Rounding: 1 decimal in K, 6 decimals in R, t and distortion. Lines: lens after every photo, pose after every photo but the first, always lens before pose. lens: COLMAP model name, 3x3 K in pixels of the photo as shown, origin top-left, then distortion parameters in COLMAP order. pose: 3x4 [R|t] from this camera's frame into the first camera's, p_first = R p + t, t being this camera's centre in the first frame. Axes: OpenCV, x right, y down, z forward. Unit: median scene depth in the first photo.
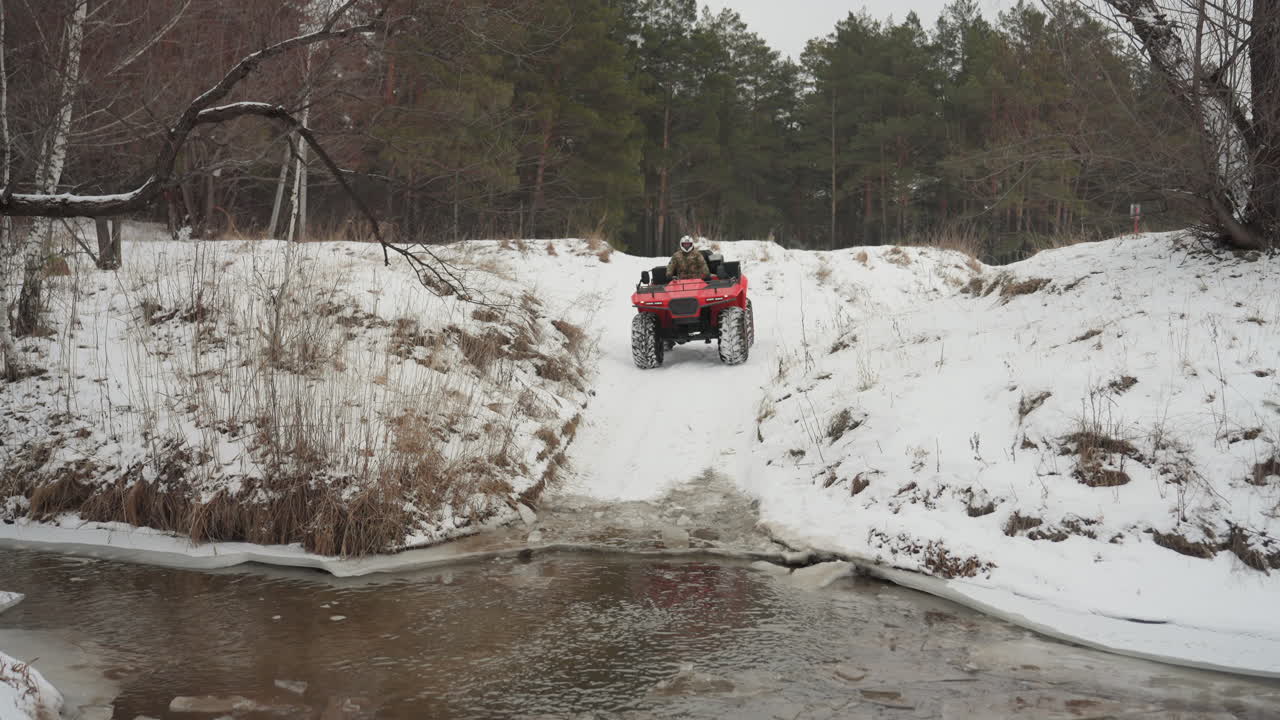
lens RADIAL K [[1265.4, 0, 640.0], [0, 1265.4, 360.0], [0, 0, 1]] dist [0.010346, -0.006526]
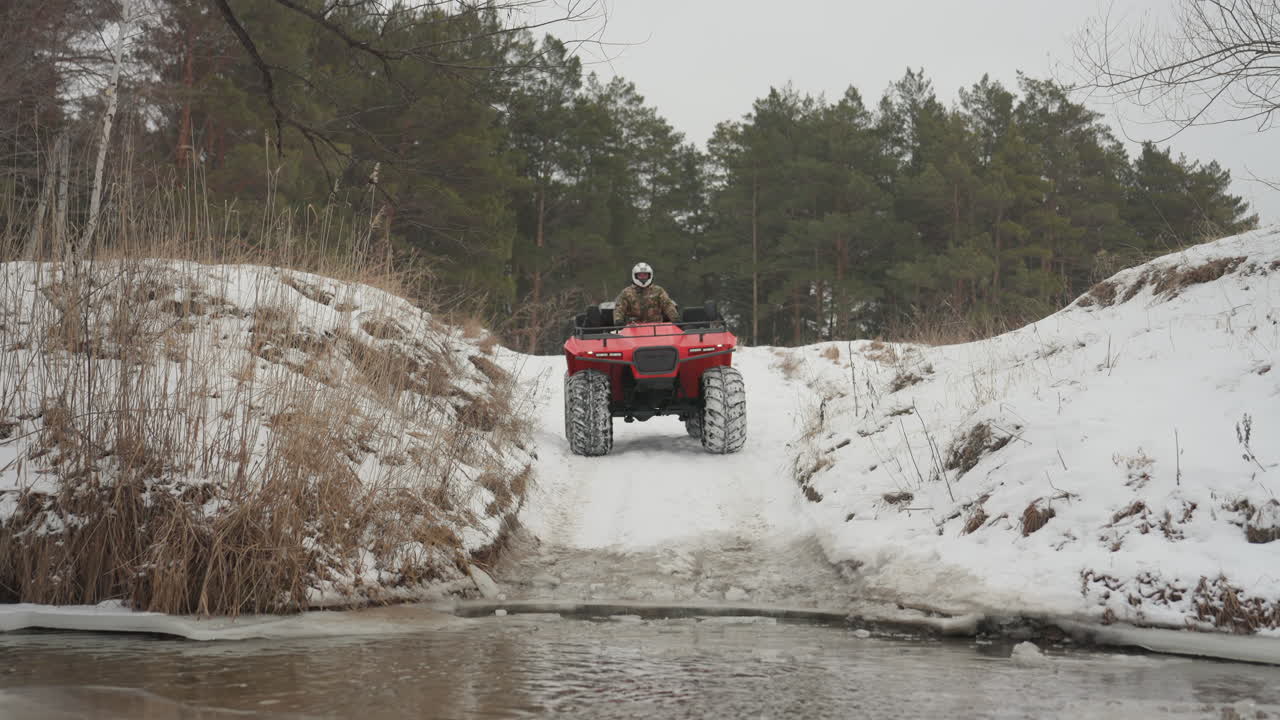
lens RADIAL K [[1601.1, 0, 640.0], [0, 1601.1, 360.0], [0, 0, 1]] dist [0.029134, -0.031056]
pose [[0.994609, 0.017354, 0.102230, -0.082871], [-0.004705, 0.992434, -0.122685, 0.094622], [-0.103586, 0.121543, 0.987166, 0.180004]]
